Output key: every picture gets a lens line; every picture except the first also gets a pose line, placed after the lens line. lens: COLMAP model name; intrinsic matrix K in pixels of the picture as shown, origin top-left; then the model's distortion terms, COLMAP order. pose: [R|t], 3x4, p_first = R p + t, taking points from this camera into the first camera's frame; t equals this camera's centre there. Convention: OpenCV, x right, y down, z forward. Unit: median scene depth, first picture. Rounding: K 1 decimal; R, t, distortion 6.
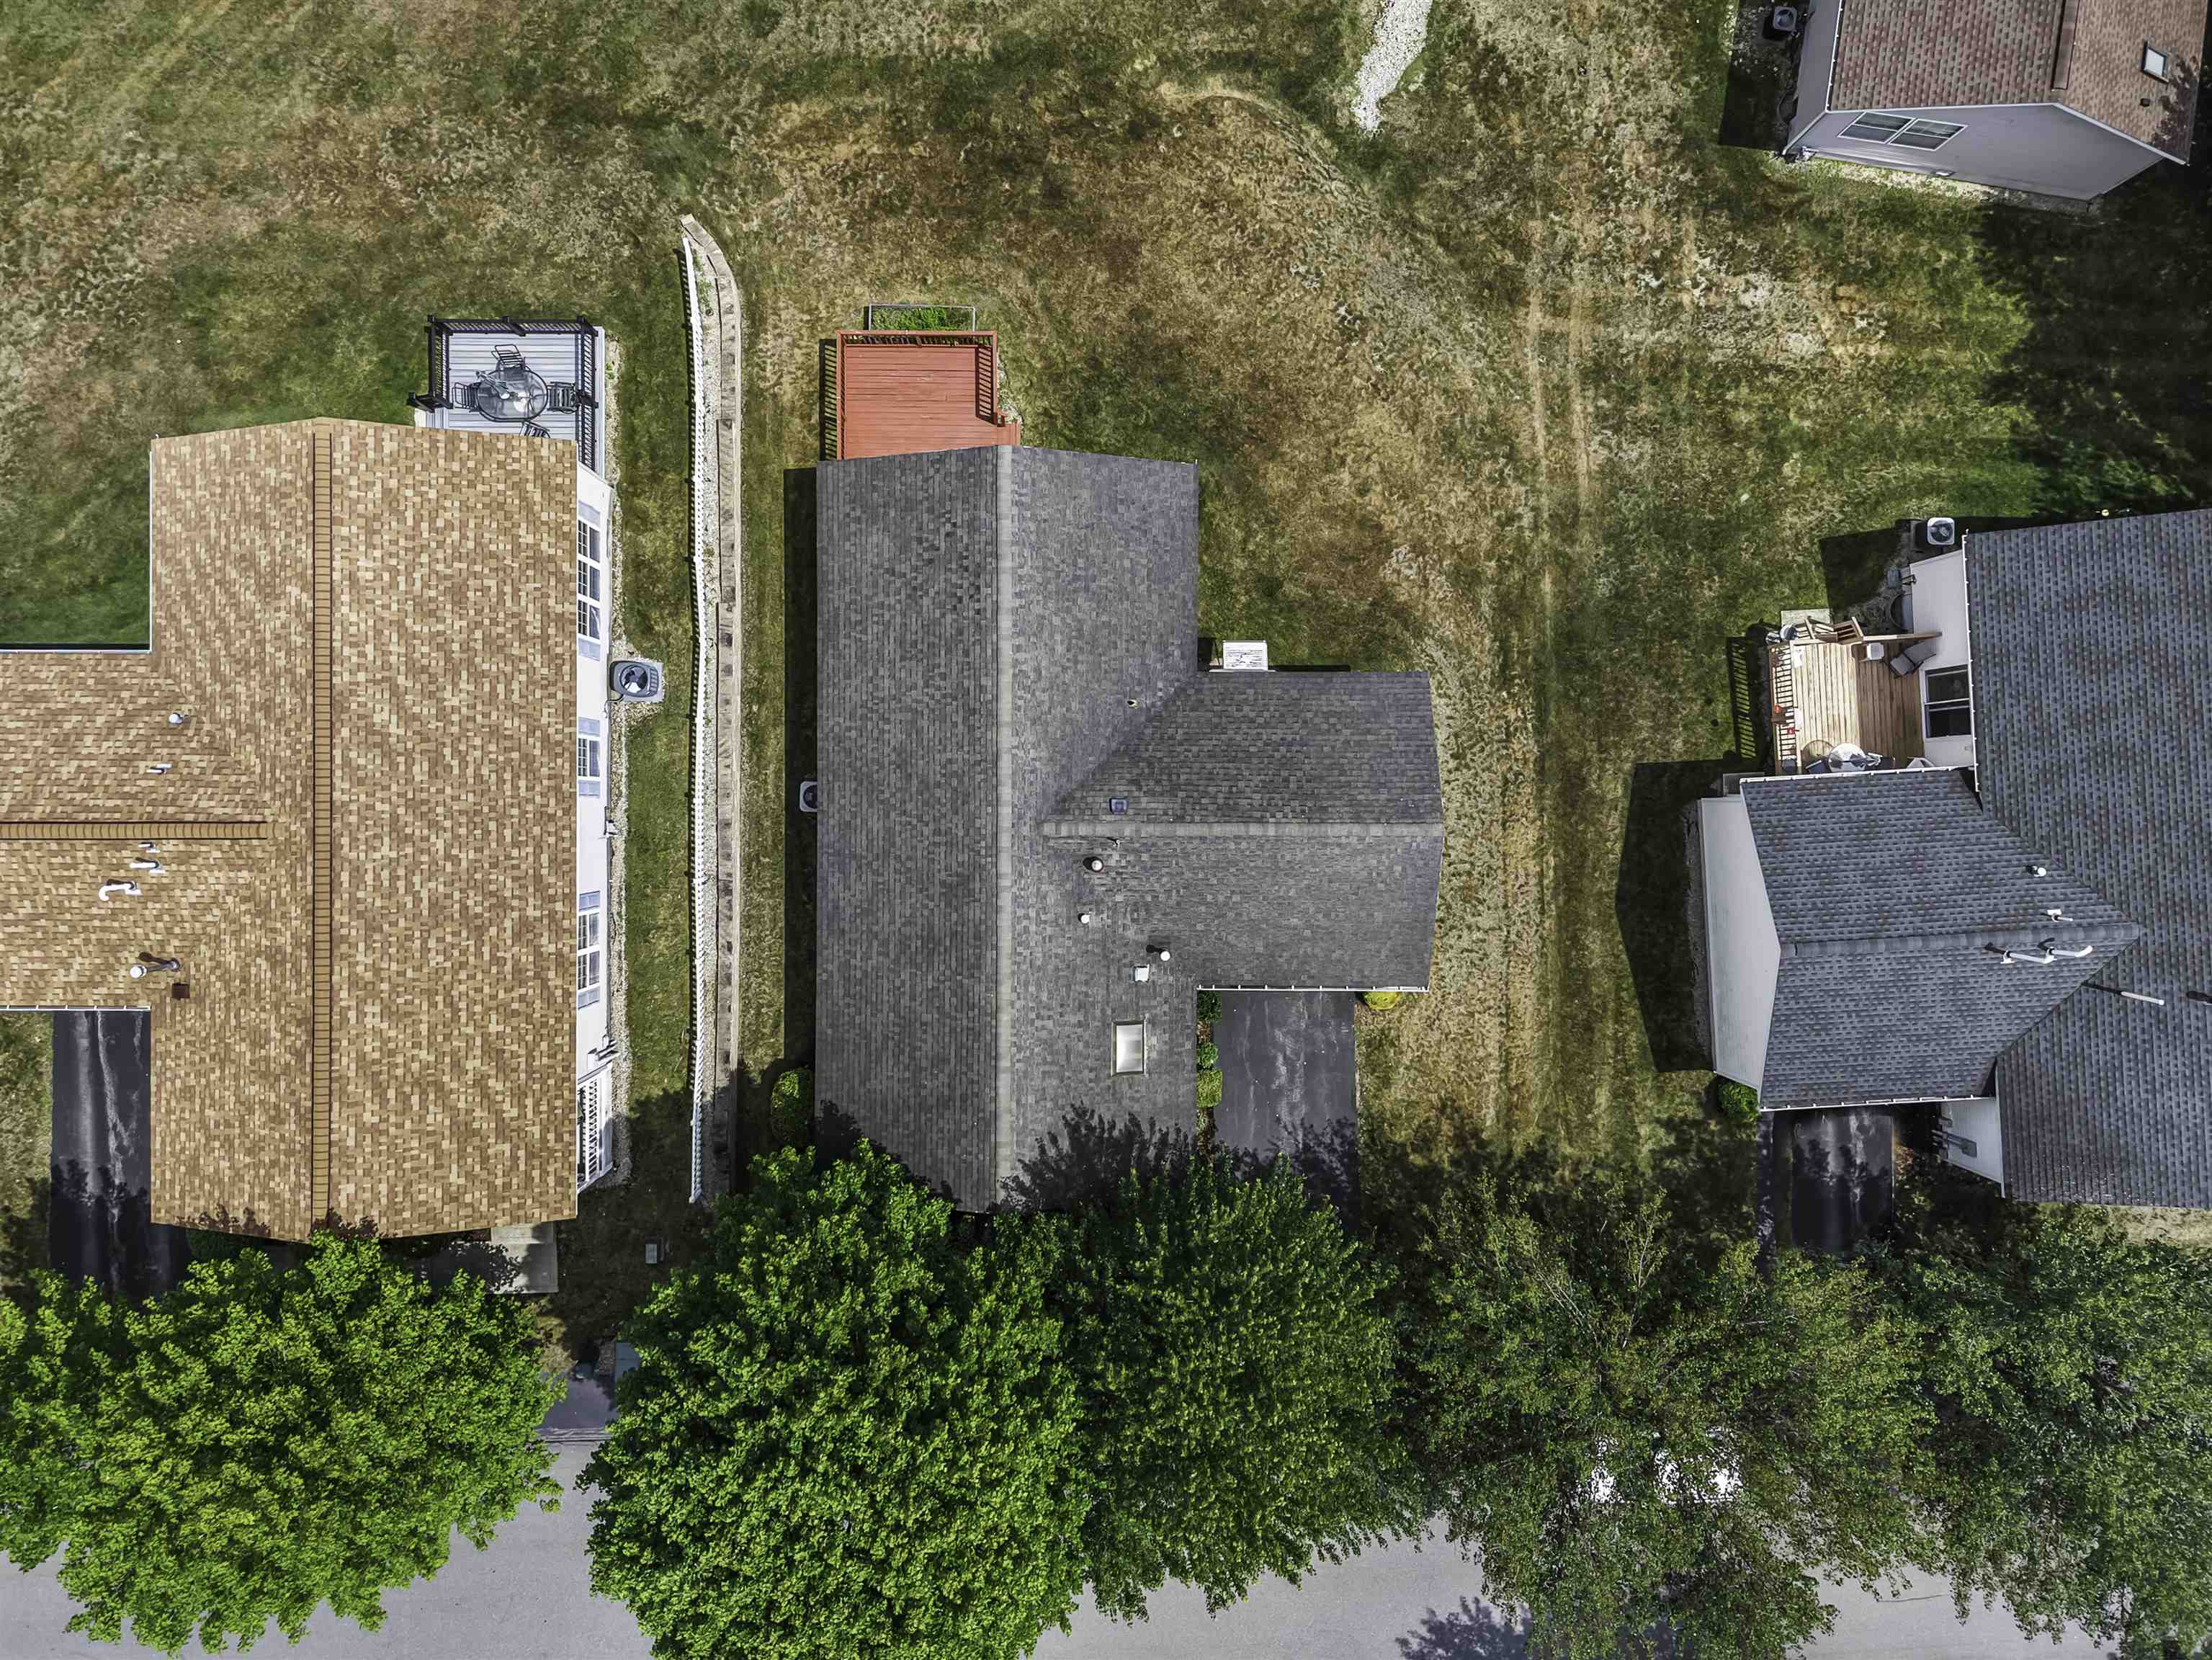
lens RADIAL K [[1481.3, 0, 1106.0], [0, 1481.3, 830.0], [0, 0, 1]] dist [0.025508, -0.032432]
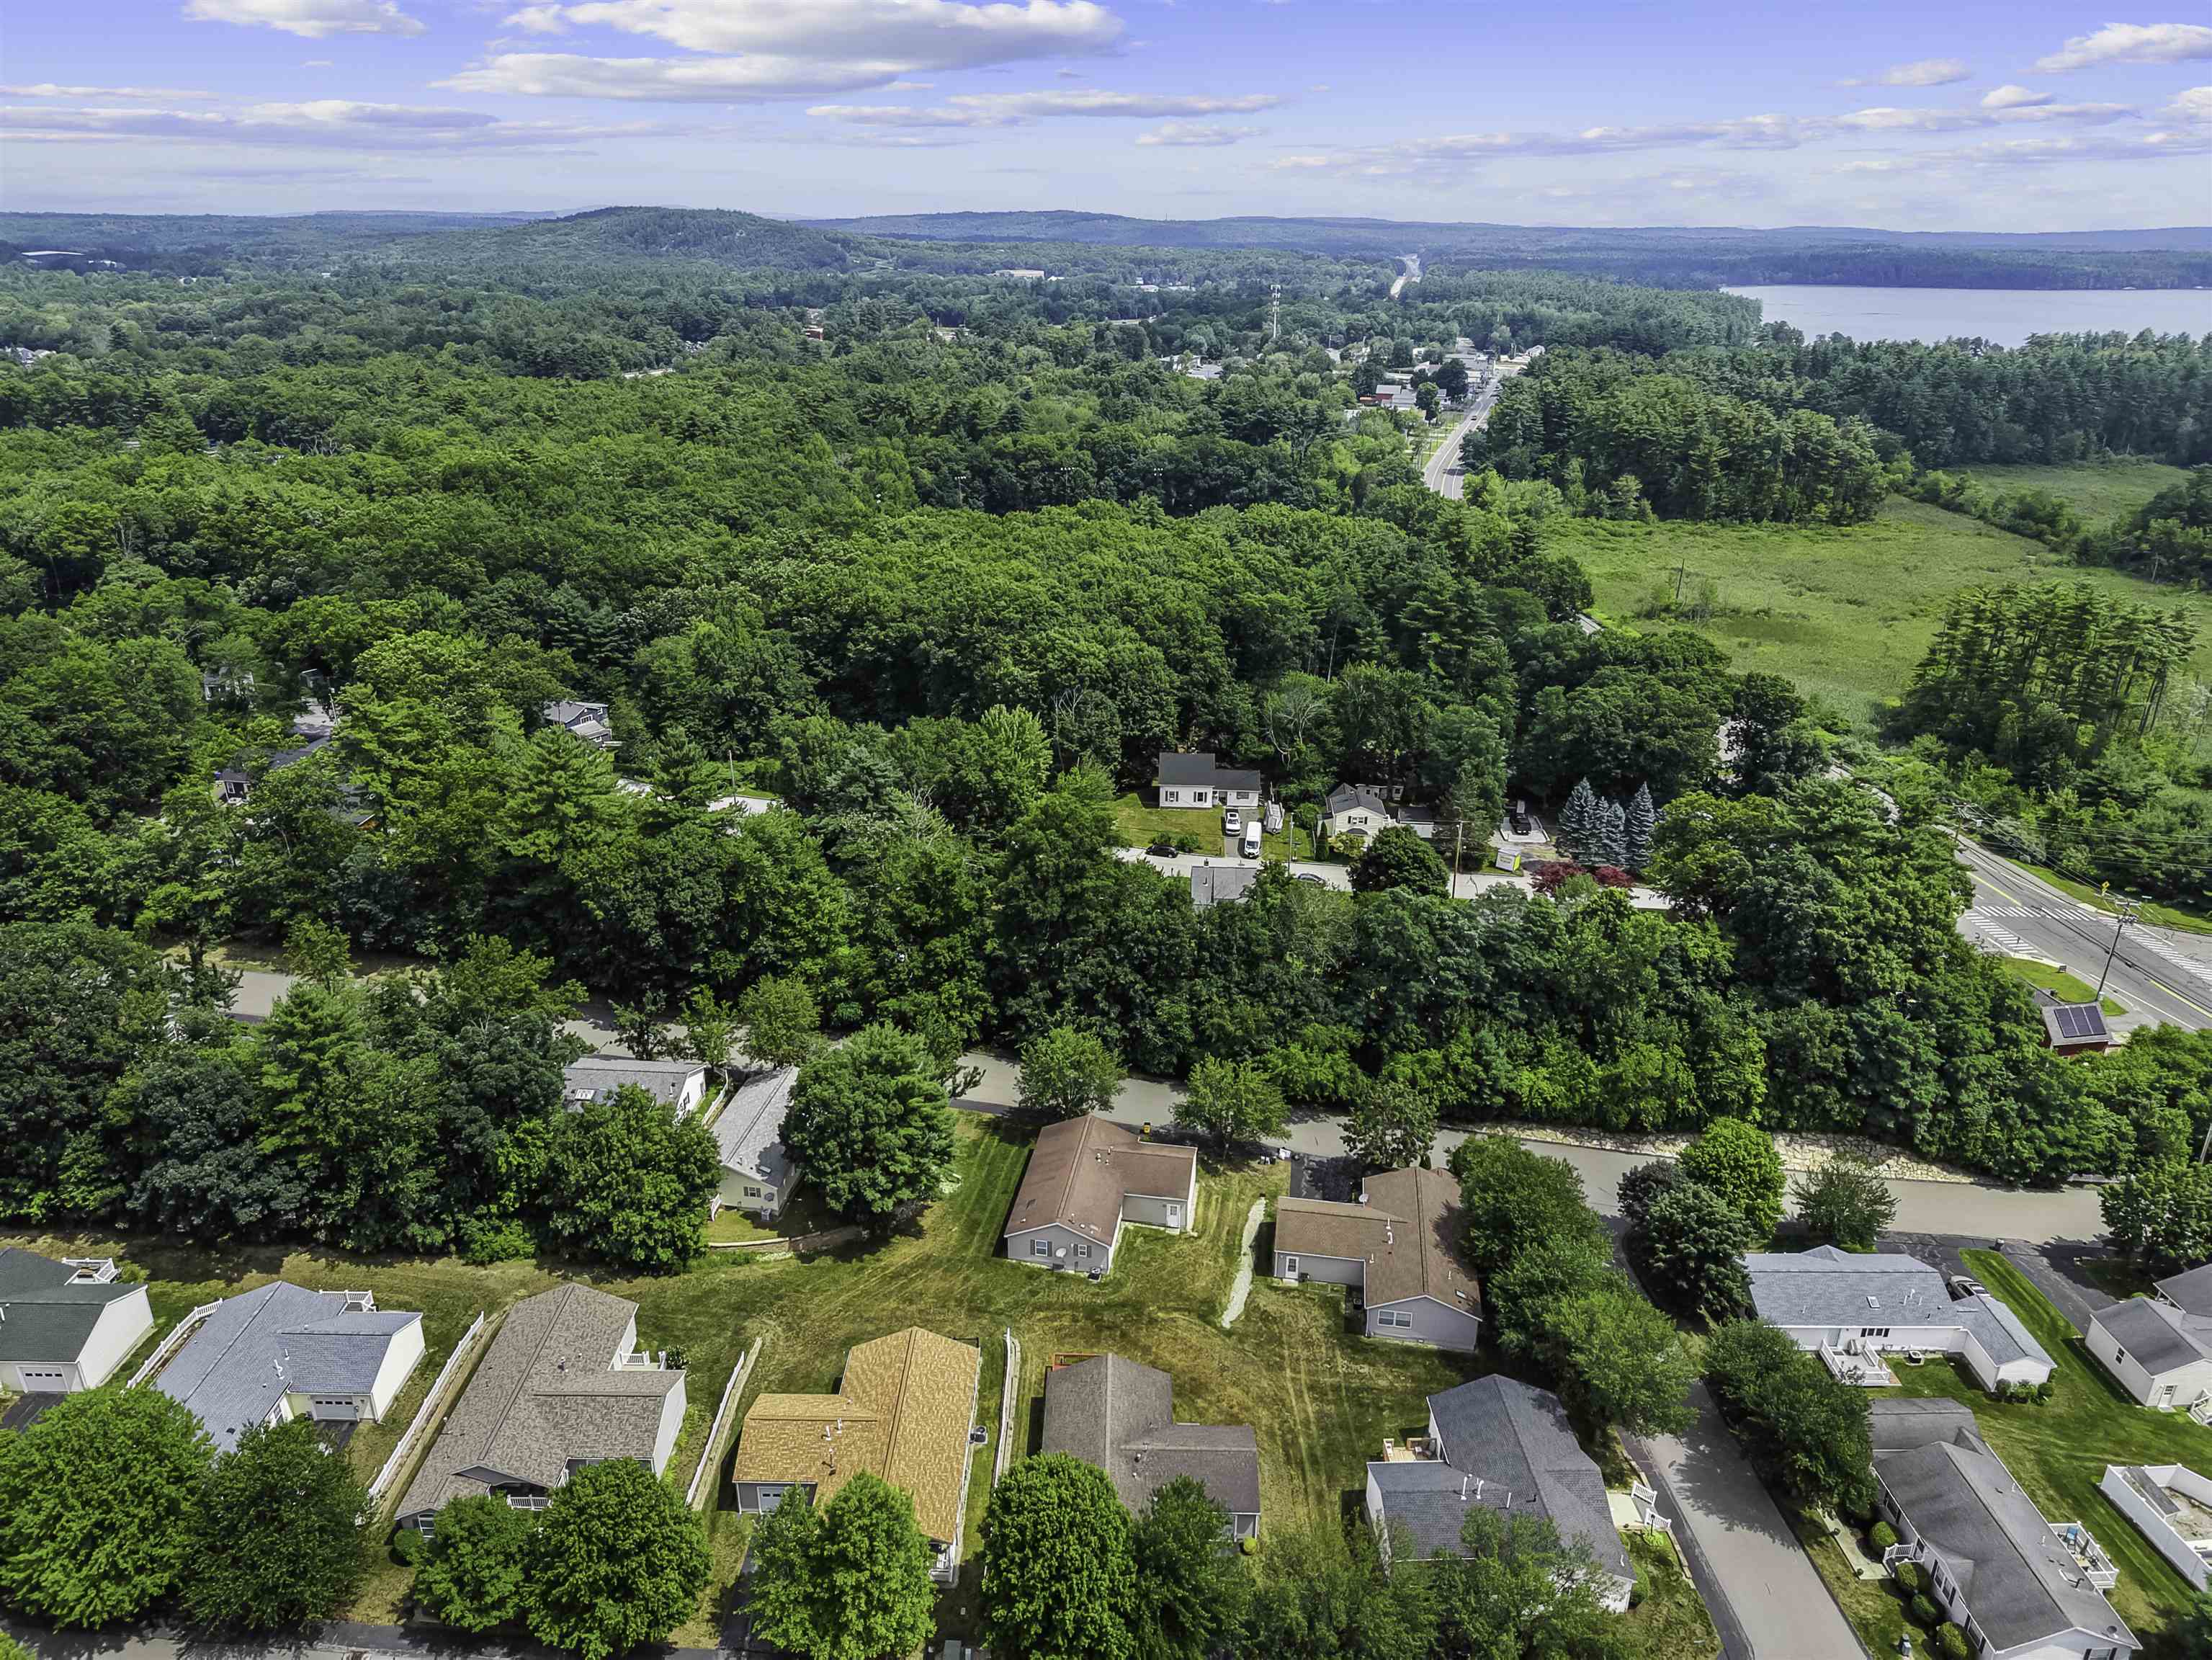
lens RADIAL K [[1481.3, 0, 1106.0], [0, 1481.3, 830.0], [0, 0, 1]] dist [0.025508, -0.032432]
pose [[0.999822, 0.001417, -0.018831, -0.015743], [-0.017995, 0.373800, -0.927335, 1.979940], [0.005725, 0.927508, 0.373759, -1.086061]]
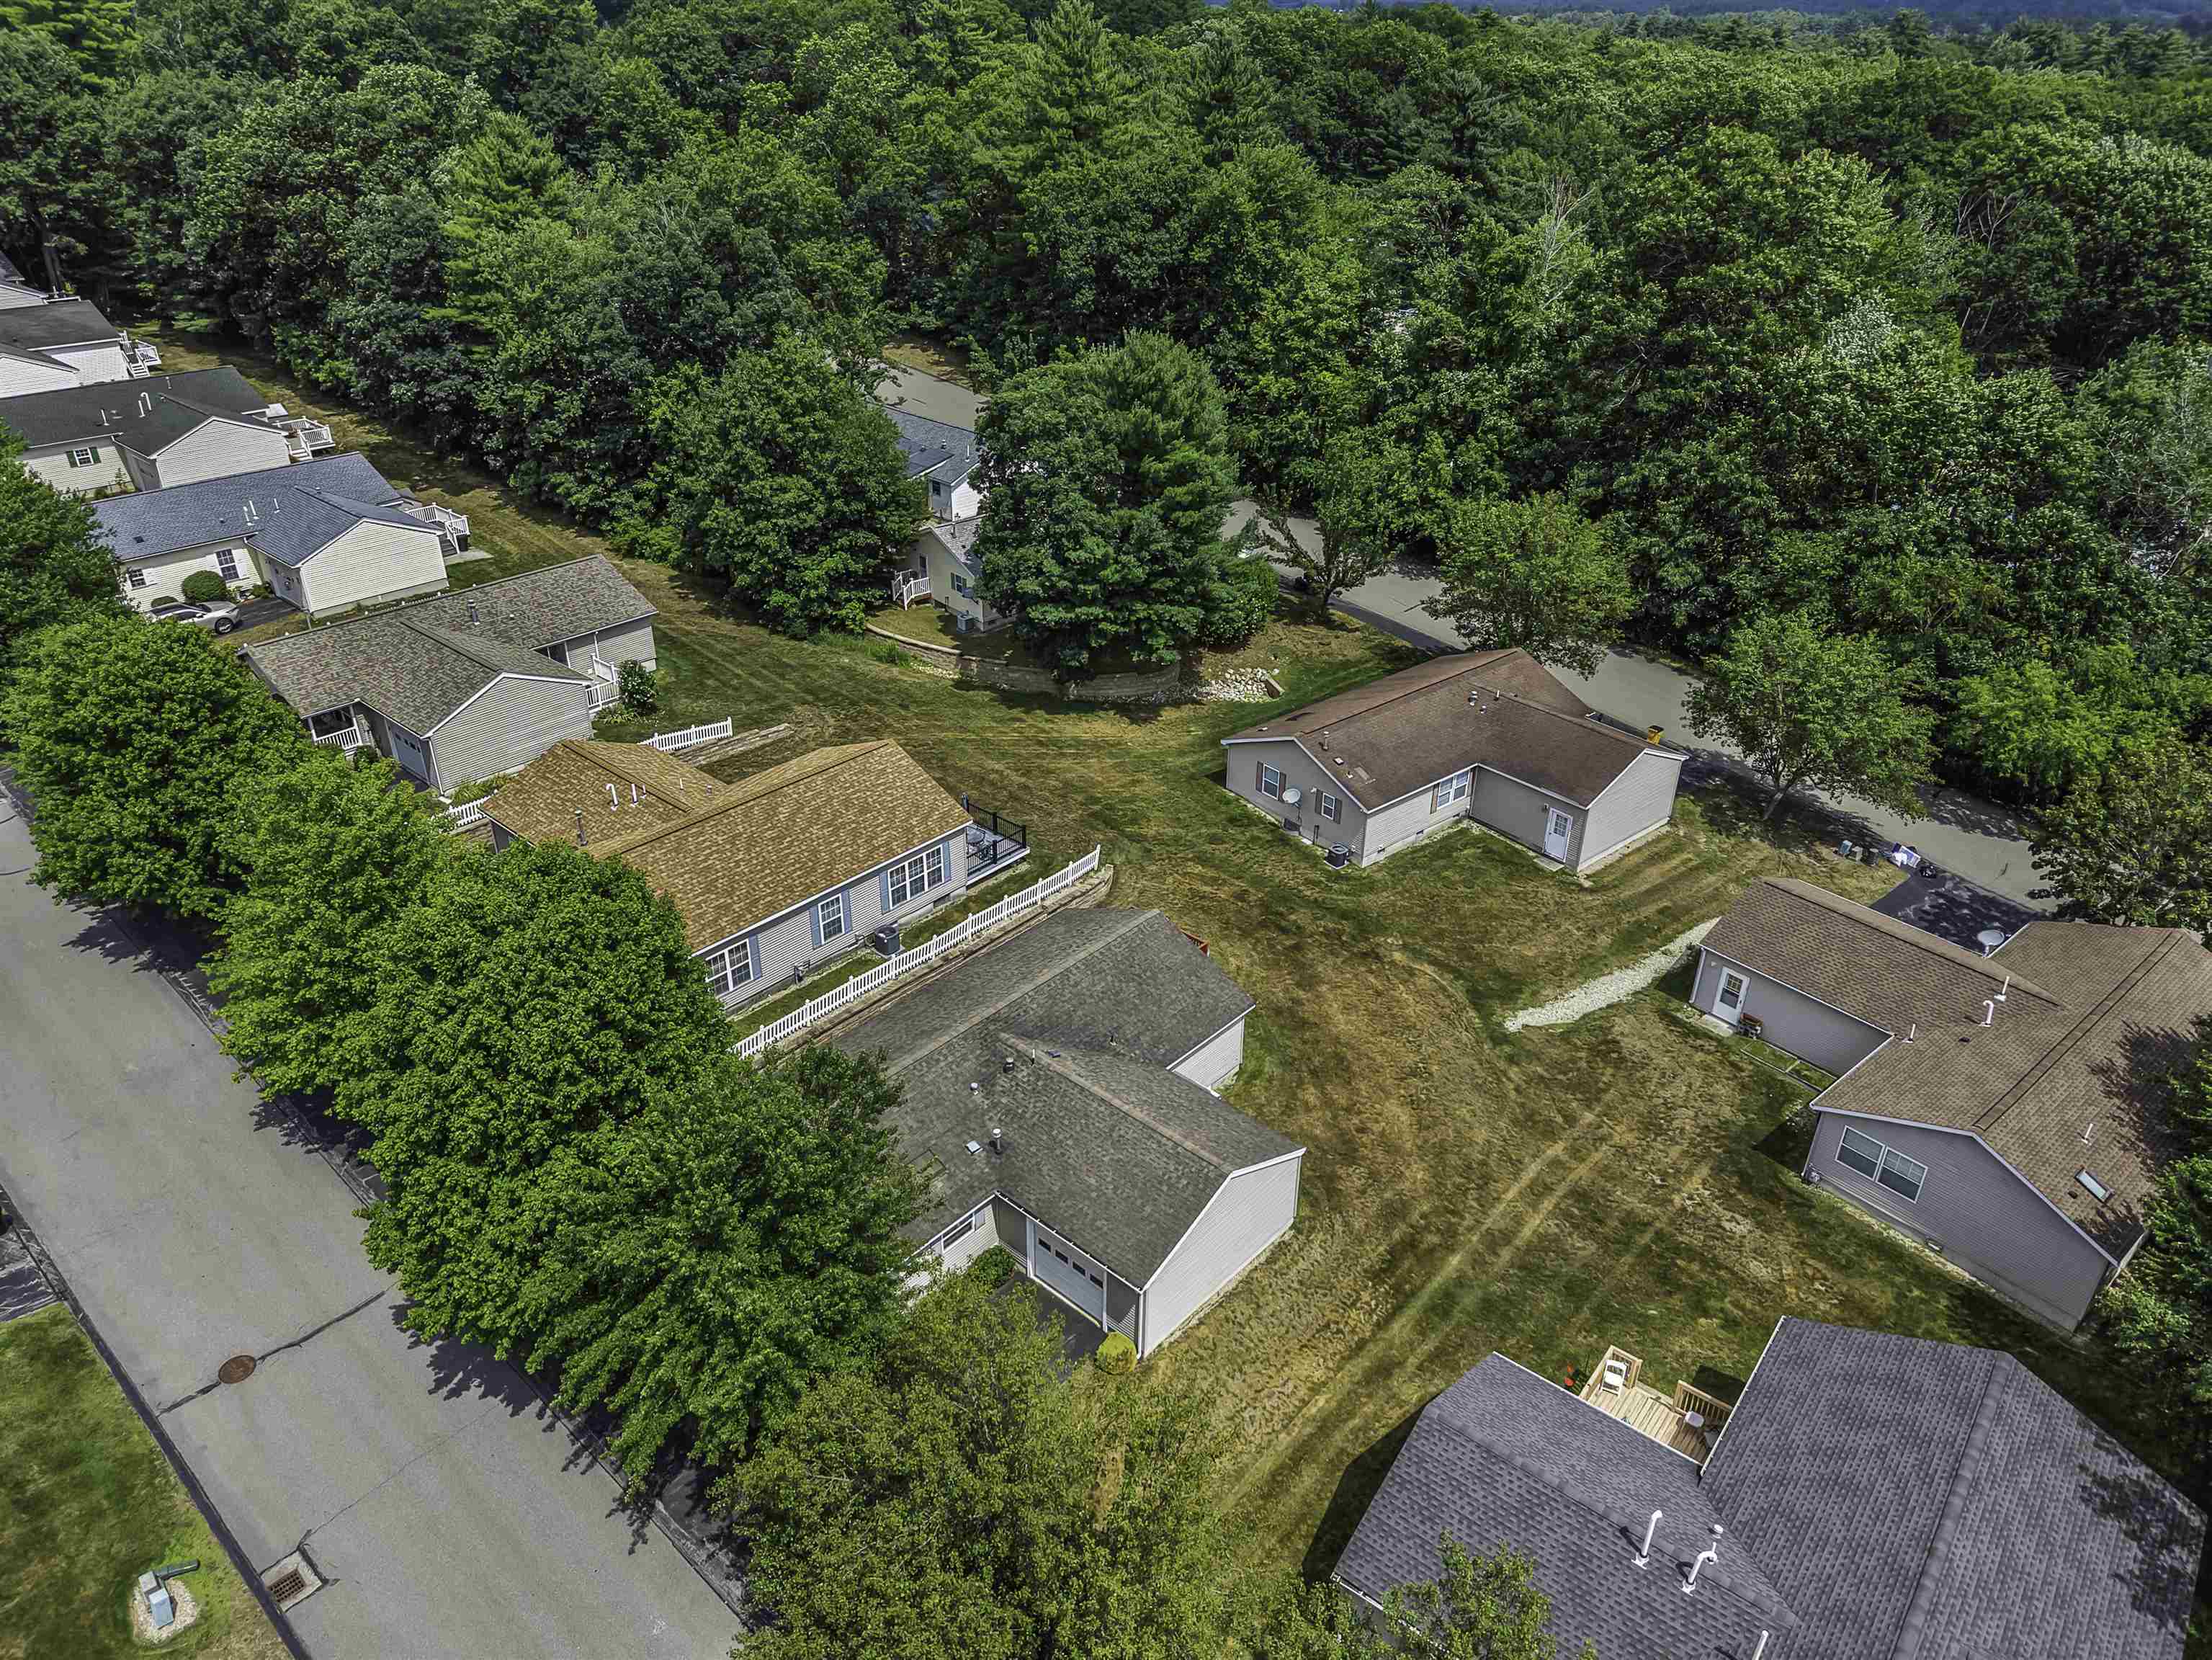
lens RADIAL K [[1481.3, 0, 1106.0], [0, 1481.3, 830.0], [0, 0, 1]] dist [0.025508, -0.032432]
pose [[0.745920, 0.319187, -0.584571, 0.664978], [-0.666031, 0.354289, -0.656416, 0.660832], [-0.002412, 0.878976, 0.476860, 0.150553]]
